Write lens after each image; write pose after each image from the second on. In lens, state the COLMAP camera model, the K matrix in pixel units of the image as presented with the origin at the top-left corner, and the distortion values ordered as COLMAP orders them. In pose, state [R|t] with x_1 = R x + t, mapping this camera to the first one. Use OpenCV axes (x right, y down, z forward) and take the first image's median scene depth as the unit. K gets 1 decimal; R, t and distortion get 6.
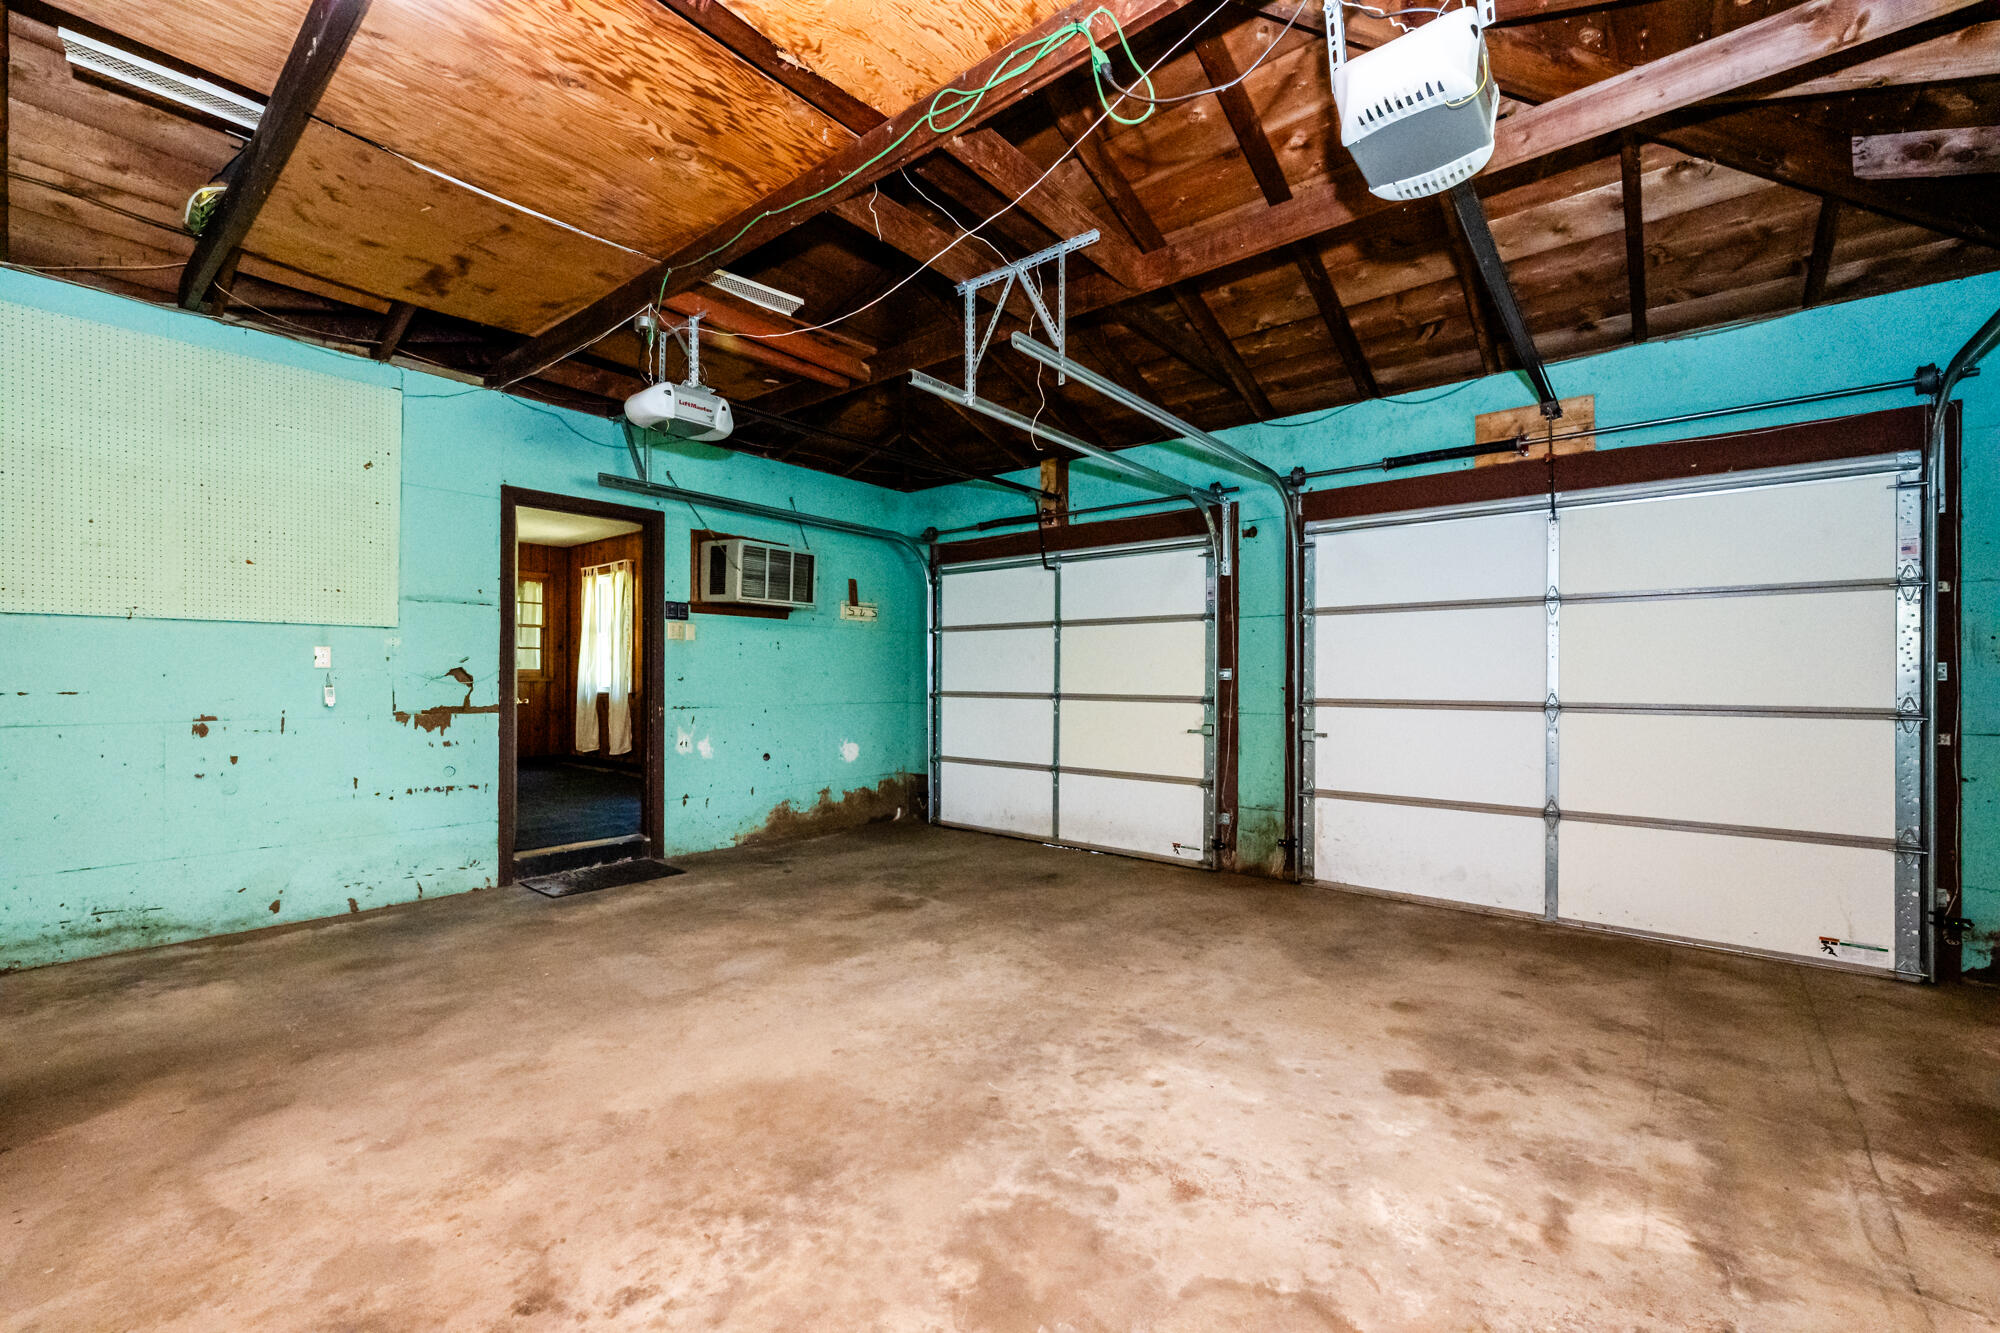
lens RADIAL K [[808.5, 0, 997.4], [0, 808.5, 673.4], [0, 0, 1]] dist [0.000992, 0.000335]
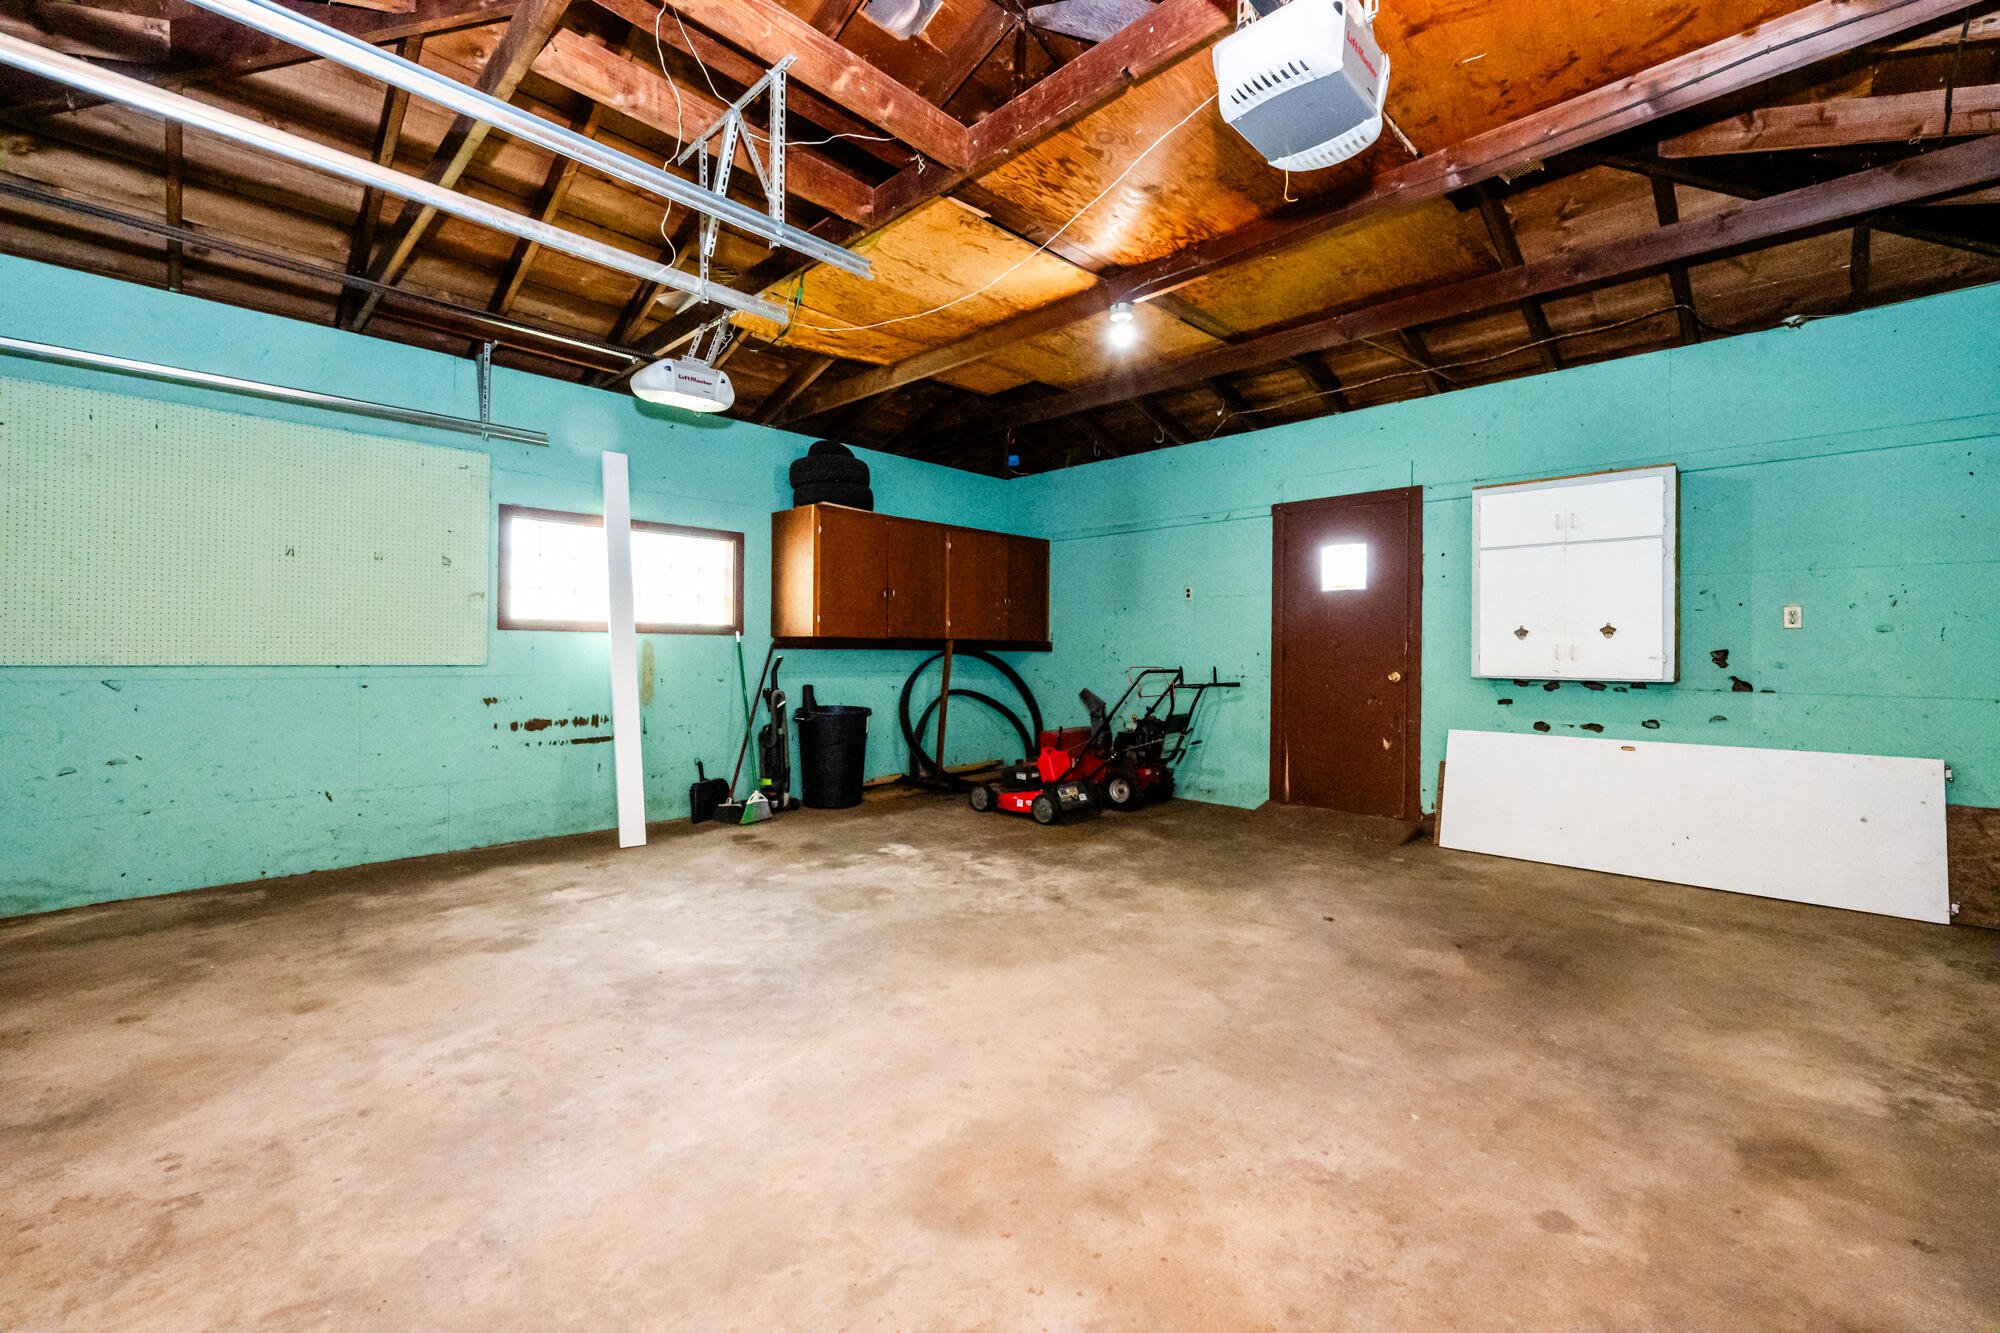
lens RADIAL K [[808.5, 0, 1002.6], [0, 808.5, 656.2], [0, 0, 1]] dist [0.000992, 0.000335]
pose [[-0.996338, -0.012948, 0.084514, -0.376758], [-0.013056, 0.999915, -0.000721, 0.026397], [-0.084497, -0.001821, -0.996422, 2.163064]]
